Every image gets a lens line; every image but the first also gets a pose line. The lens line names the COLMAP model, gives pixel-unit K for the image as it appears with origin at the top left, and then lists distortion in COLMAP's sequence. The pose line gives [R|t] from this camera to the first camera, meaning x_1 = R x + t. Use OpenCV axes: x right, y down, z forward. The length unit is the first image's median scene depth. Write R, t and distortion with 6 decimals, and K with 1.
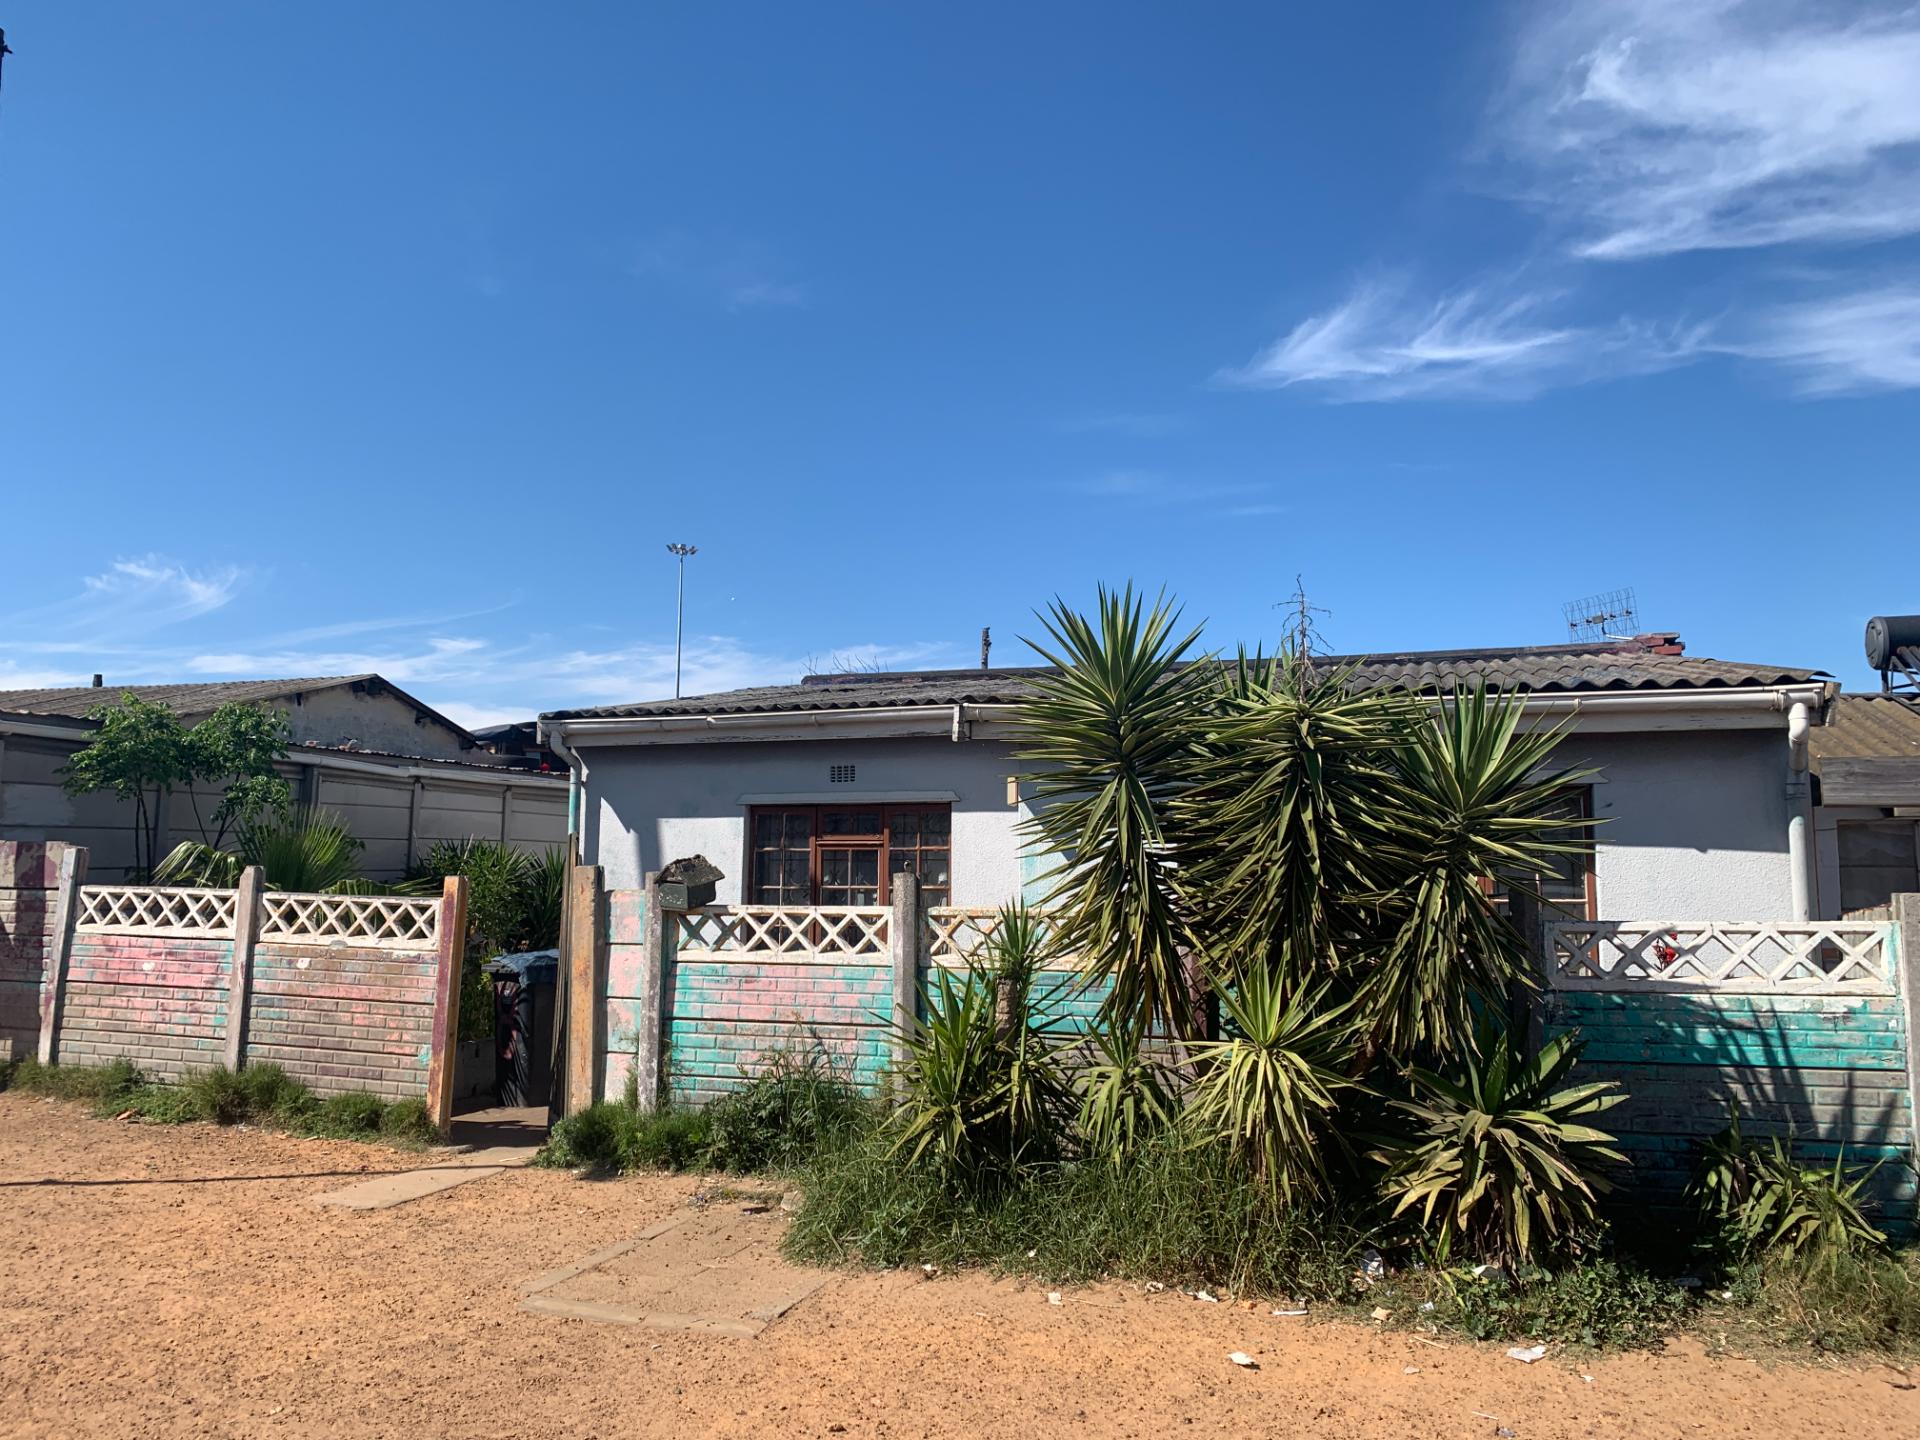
lens RADIAL K [[1449.9, 0, 948.0], [0, 1449.9, 708.3], [0, 0, 1]] dist [0.059106, -0.061792]
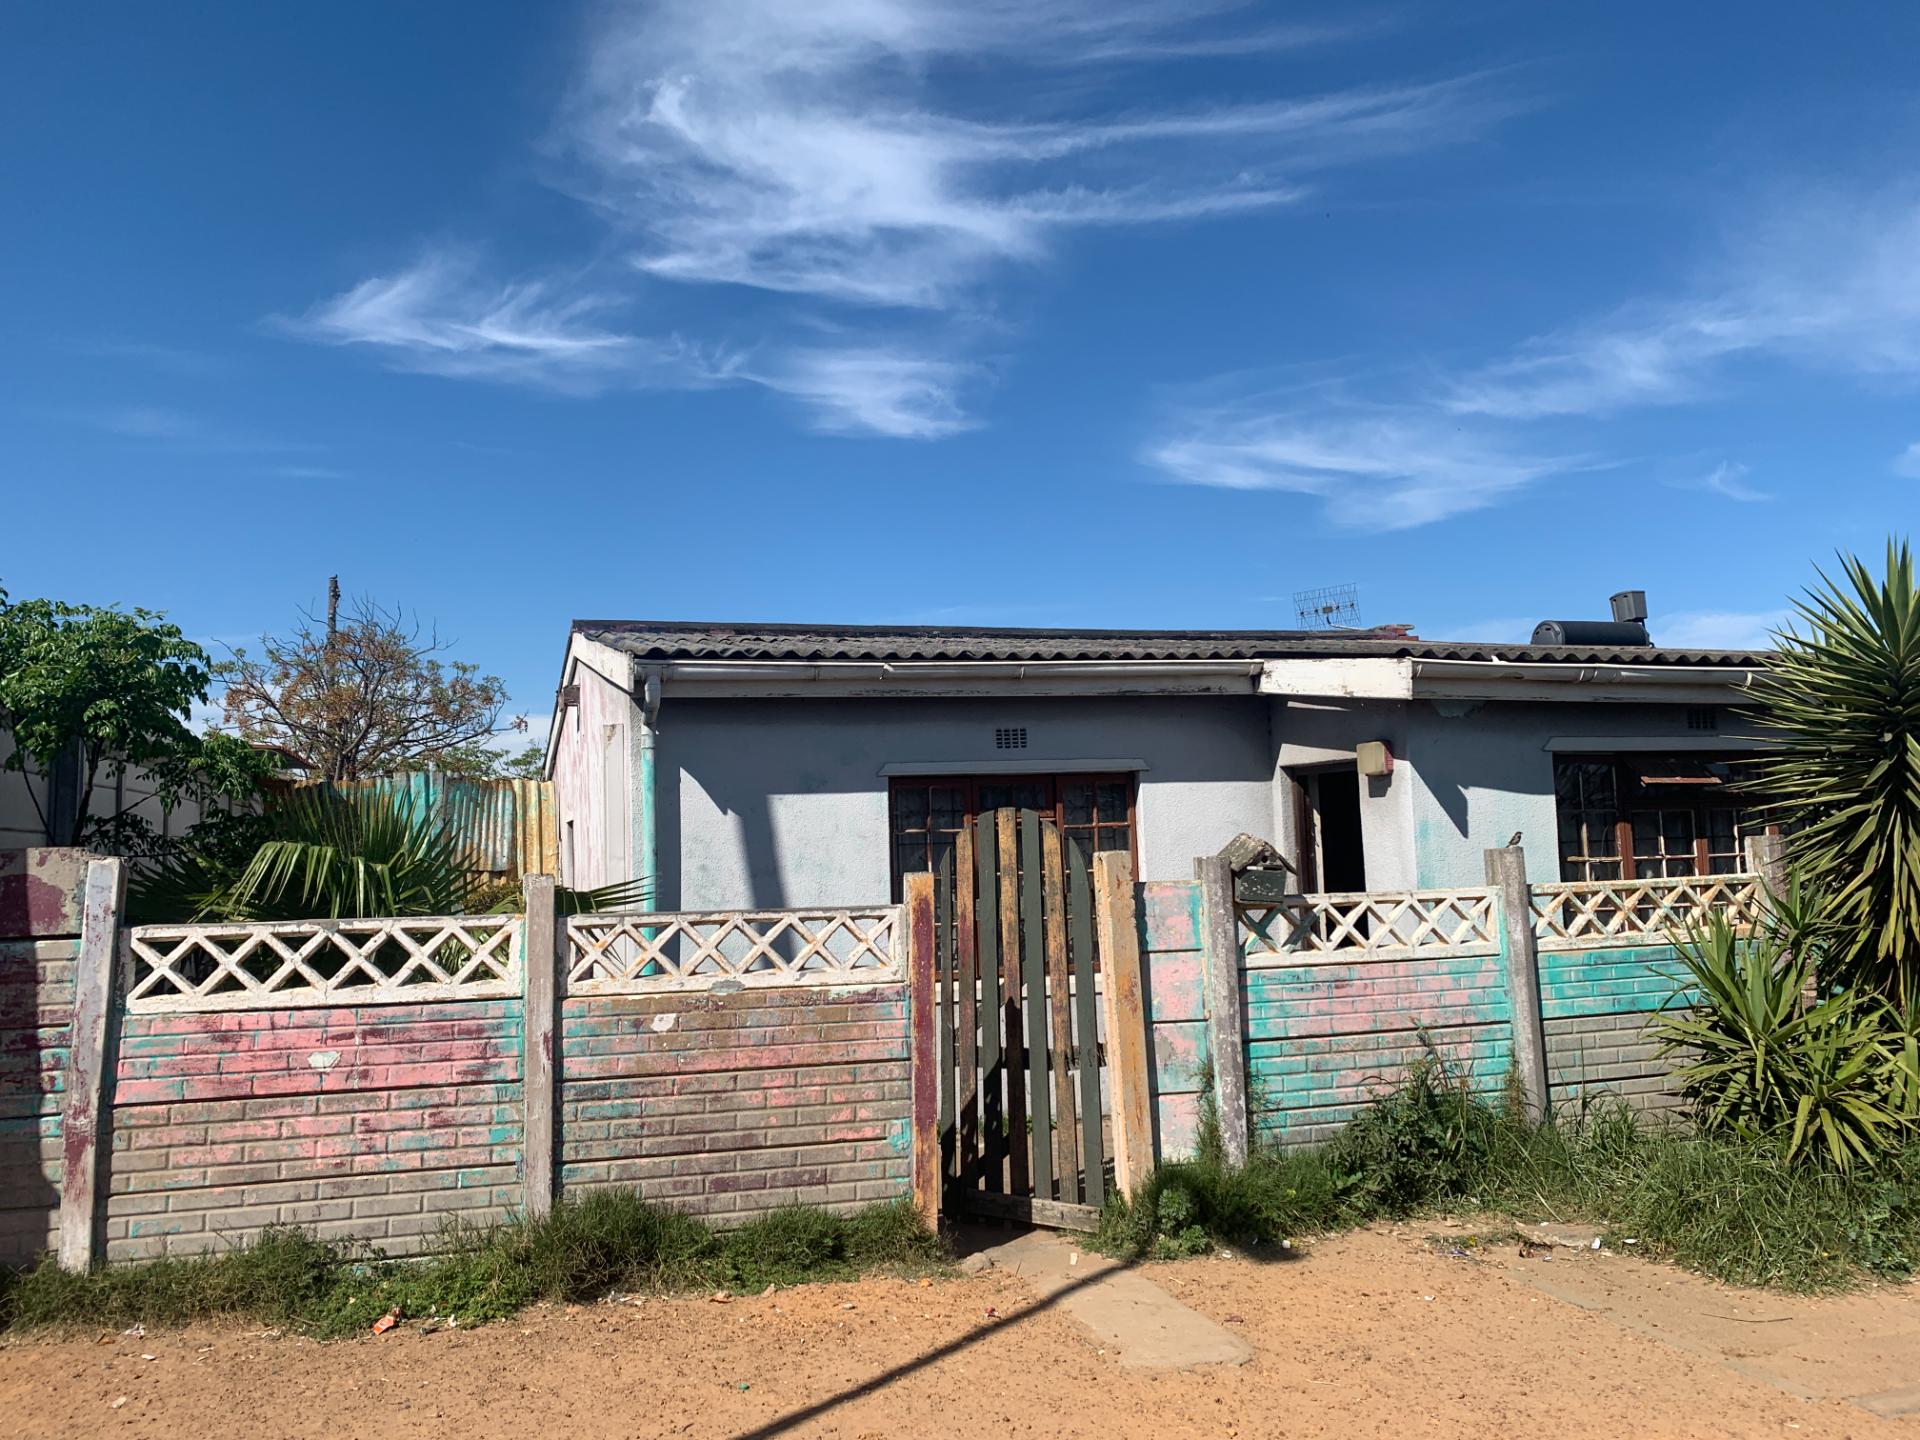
lens RADIAL K [[1449.9, 0, 960.7], [0, 1449.9, 704.8], [0, 0, 1]] dist [0.059106, -0.061792]
pose [[0.811486, 0.023402, 0.583903, -0.710298], [-0.029348, 0.999569, 0.000724, 0.031821], [-0.583634, -0.017724, 0.811823, 0.413860]]
